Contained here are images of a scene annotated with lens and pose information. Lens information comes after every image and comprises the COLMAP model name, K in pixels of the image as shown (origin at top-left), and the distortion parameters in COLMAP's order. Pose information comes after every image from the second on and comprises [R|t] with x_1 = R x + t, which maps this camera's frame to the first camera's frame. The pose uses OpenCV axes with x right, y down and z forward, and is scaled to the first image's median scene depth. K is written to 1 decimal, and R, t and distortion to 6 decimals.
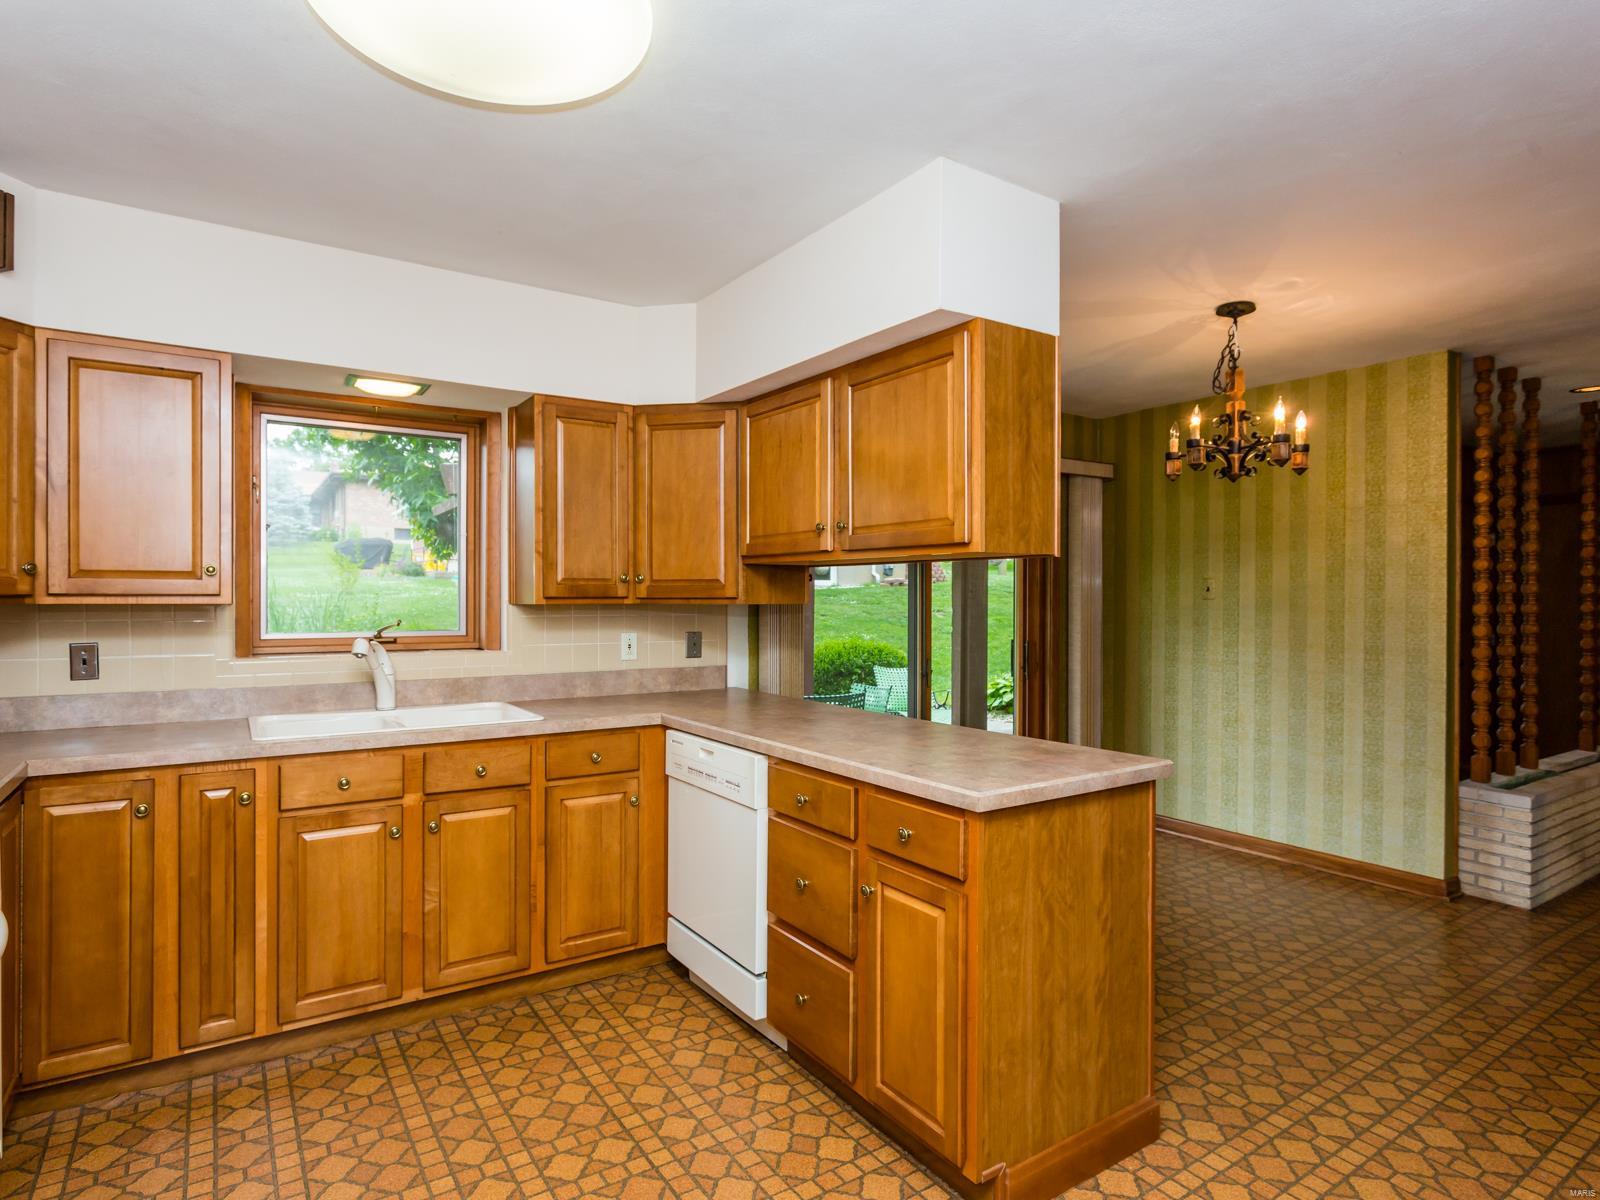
lens RADIAL K [[874.1, 0, 796.7], [0, 874.1, 599.1], [0, 0, 1]] dist [-0.013408, 0.008210]
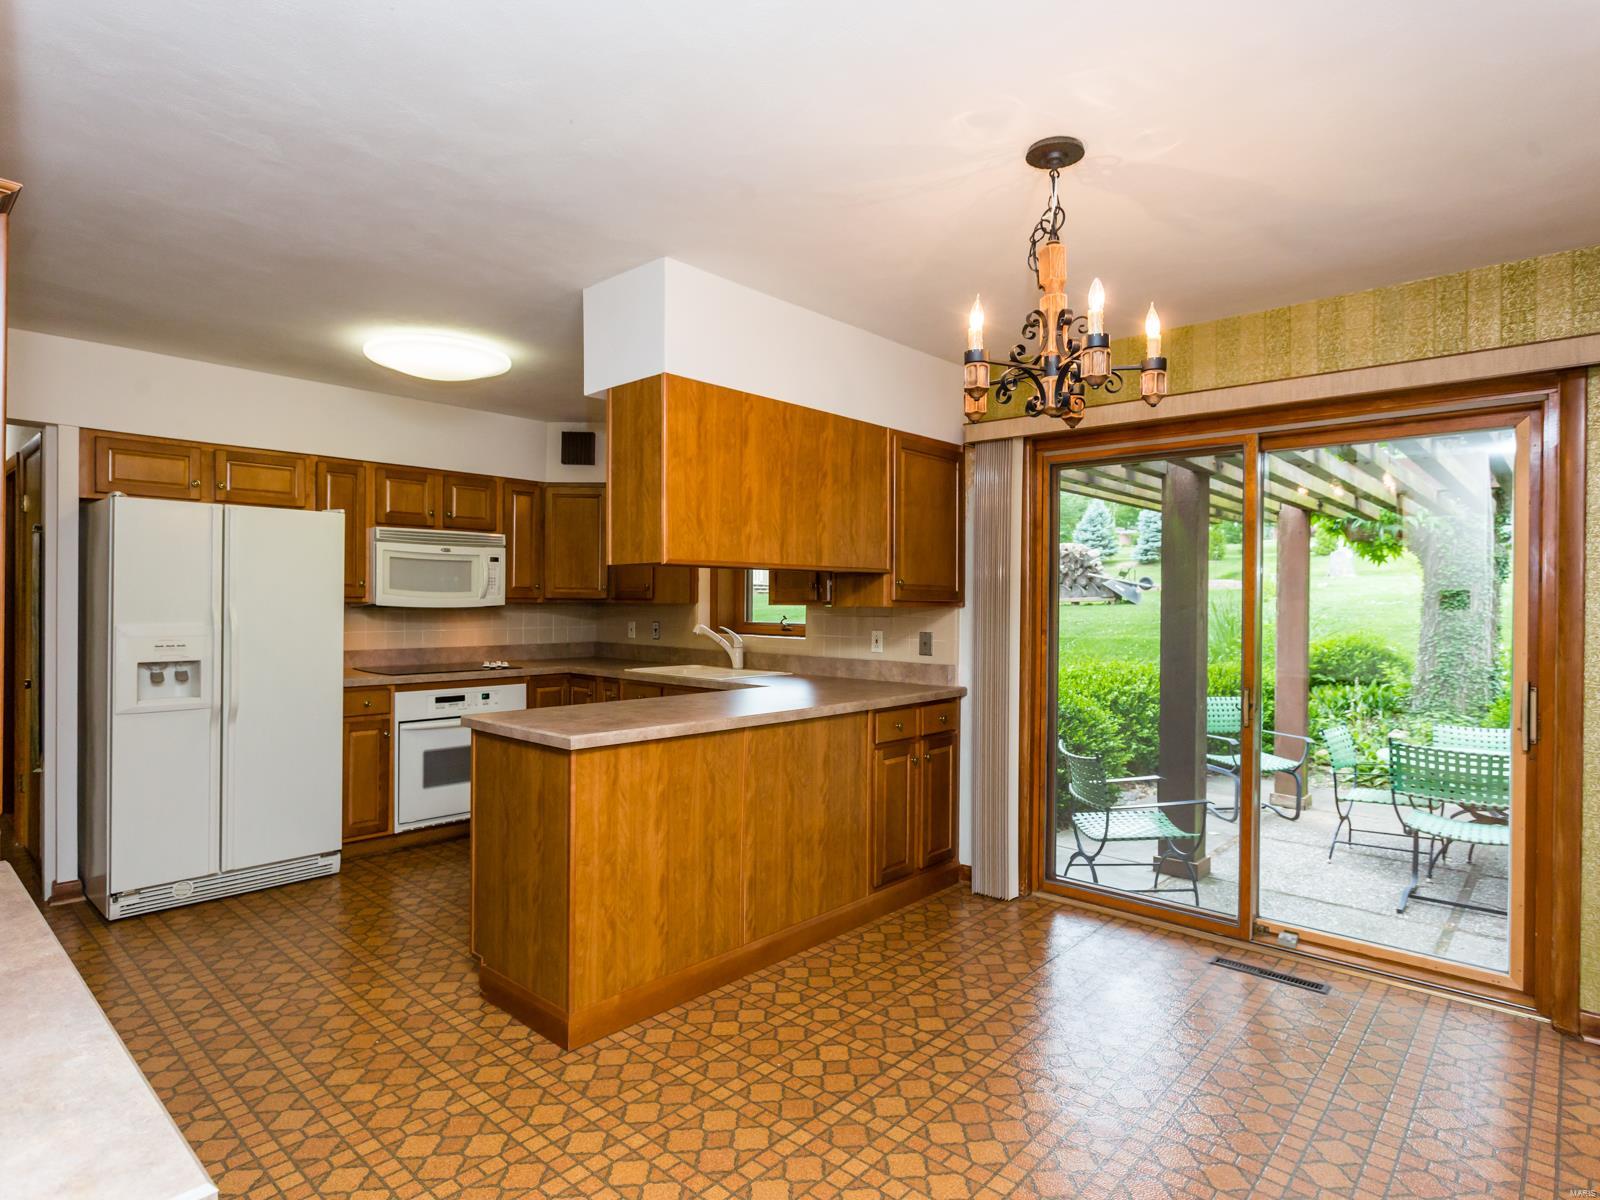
lens RADIAL K [[874.1, 0, 789.9], [0, 874.1, 601.5], [0, 0, 1]] dist [-0.013408, 0.008210]
pose [[0.237953, 0.000397, -0.971277, 1.372157], [-0.005915, 0.999982, -0.001040, 0.000919], [0.971259, 0.005992, 0.237951, 0.837573]]
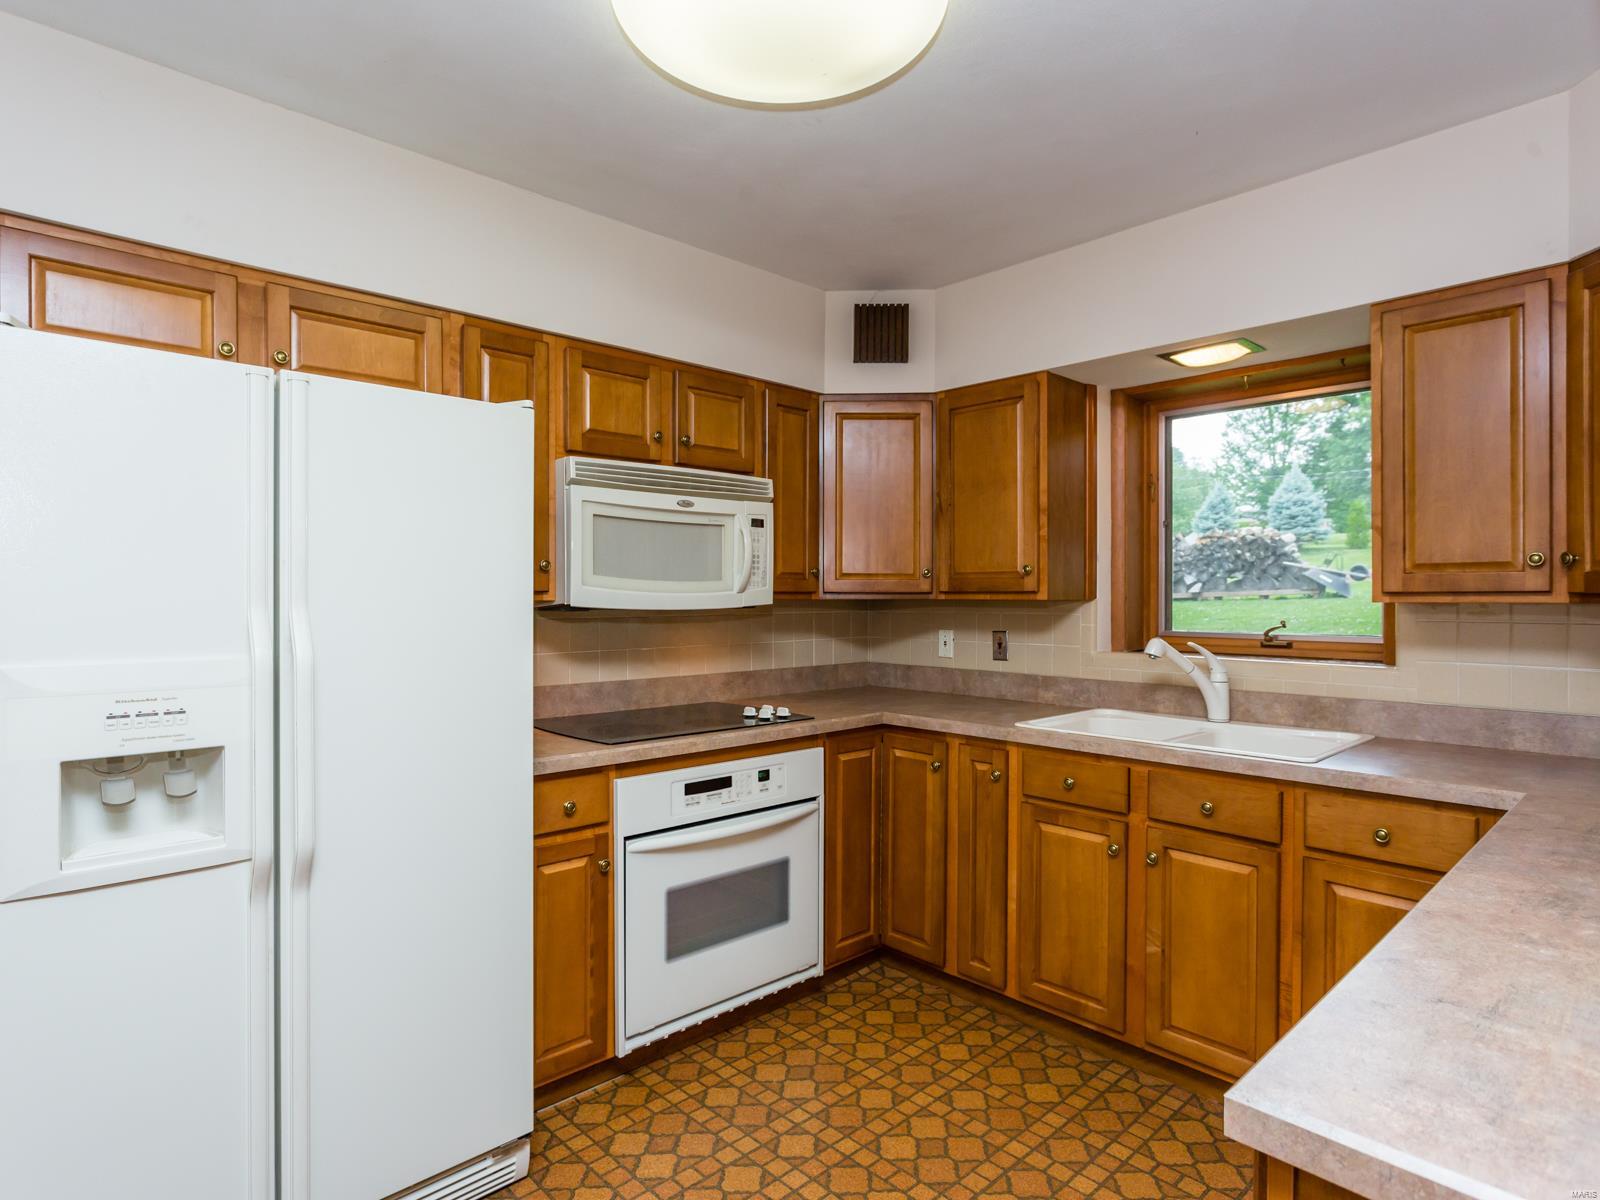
lens RADIAL K [[874.1, 0, 797.1], [0, 874.1, 601.1], [0, 0, 1]] dist [-0.013408, 0.008210]
pose [[0.171721, 0.003653, -0.985139, 0.383435], [-0.000493, 0.999993, 0.003622, 0.002632], [0.985146, -0.000136, 0.171721, 0.512928]]
